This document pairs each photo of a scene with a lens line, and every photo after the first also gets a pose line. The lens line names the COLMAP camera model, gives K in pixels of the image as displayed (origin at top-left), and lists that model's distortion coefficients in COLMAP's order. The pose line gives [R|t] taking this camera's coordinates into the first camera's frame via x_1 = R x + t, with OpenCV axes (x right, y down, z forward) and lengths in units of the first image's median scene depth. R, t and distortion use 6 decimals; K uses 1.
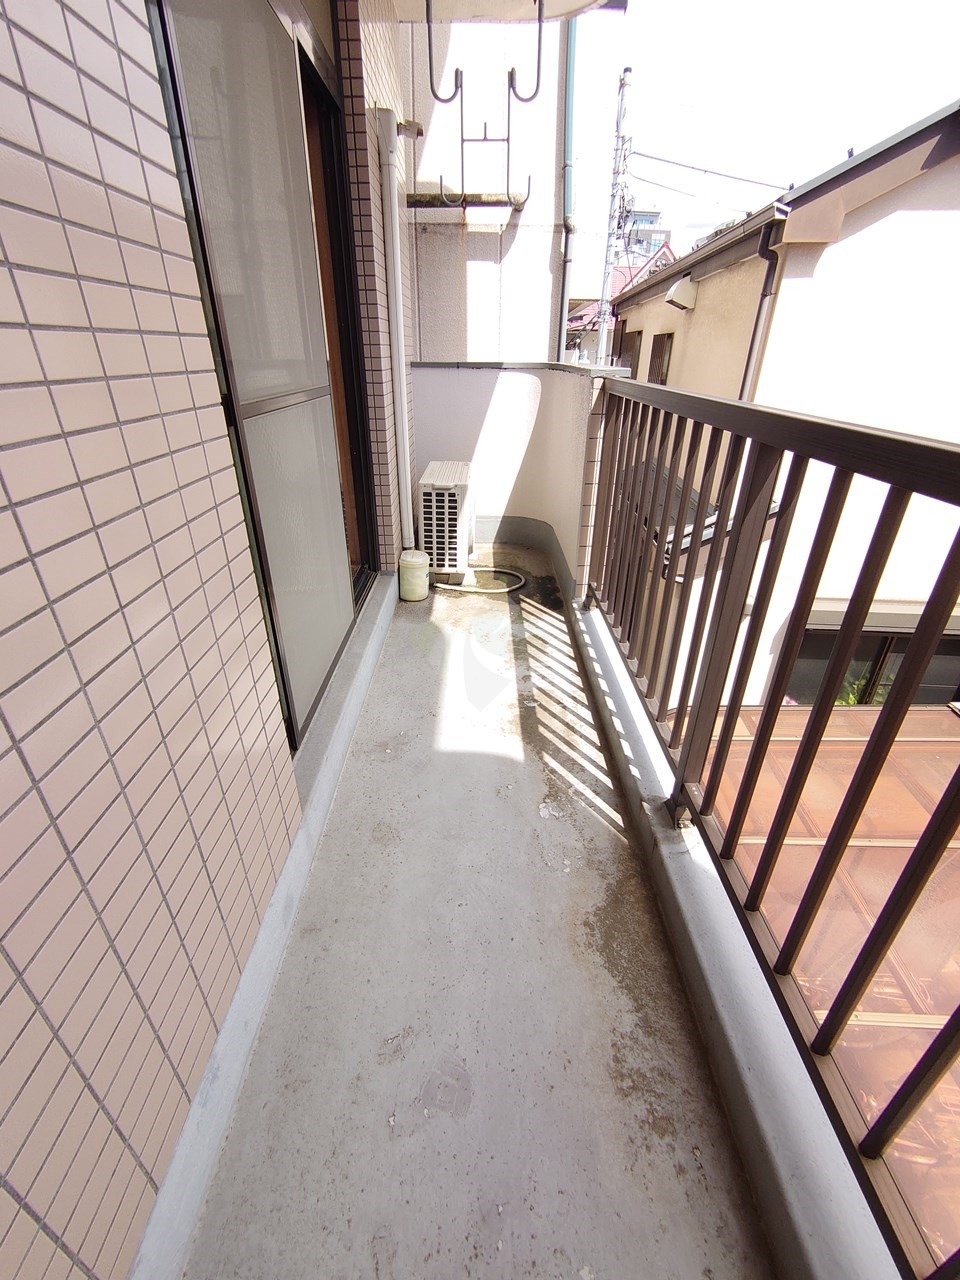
lens RADIAL K [[553.9, 0, 480.5], [0, 553.9, 644.1], [0, 0, 1]] dist [-0.001167, 0.000427]
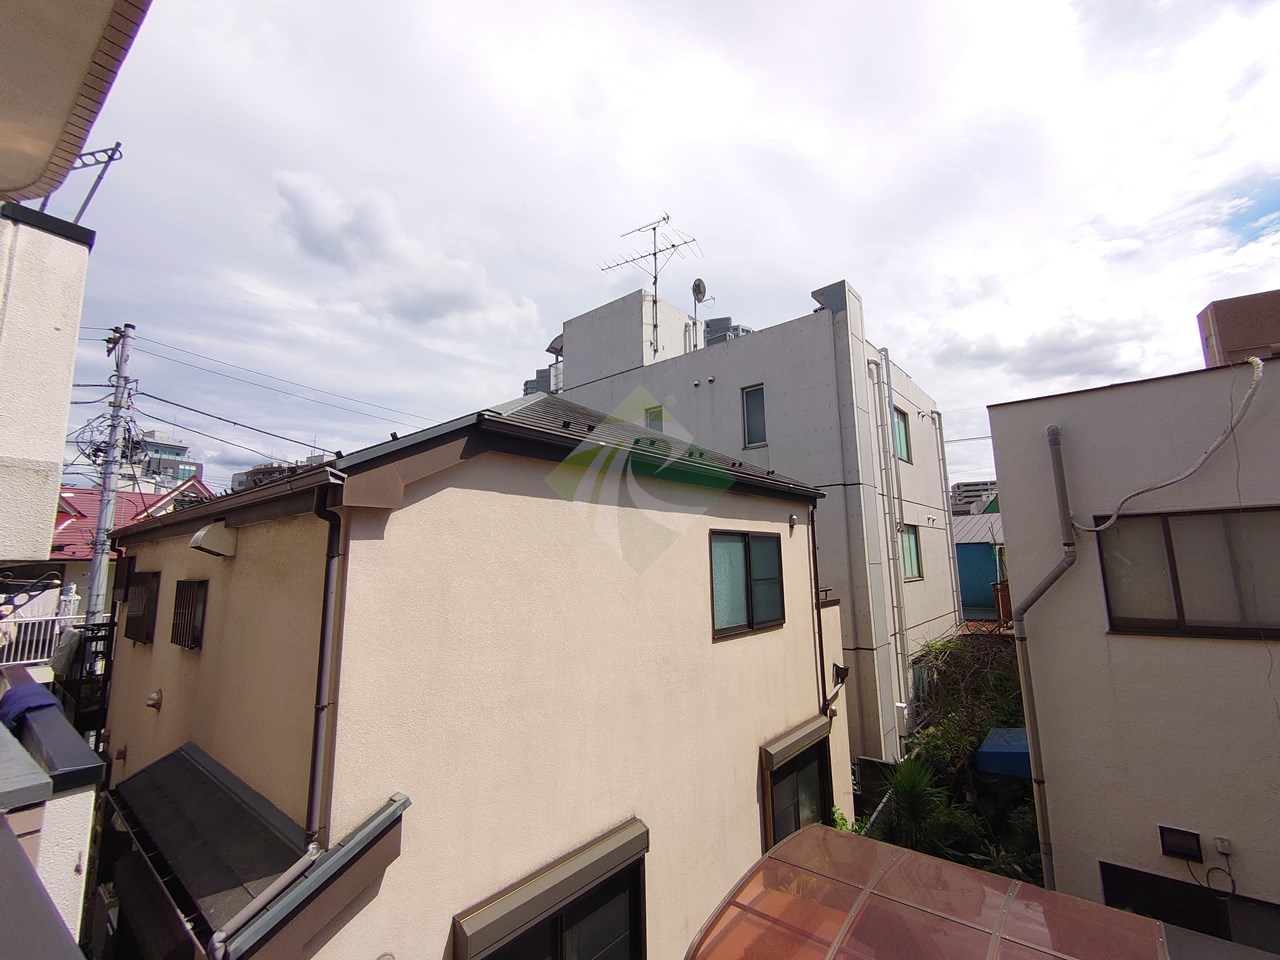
lens RADIAL K [[553.9, 0, 643.4], [0, 553.9, 478.6], [0, 0, 1]] dist [-0.001167, 0.000427]
pose [[0.584527, 0.099961, 0.805193, 0.079585], [0.401687, 0.826583, -0.394219, -0.154381], [-0.704966, 0.553867, 0.443007, 0.175861]]
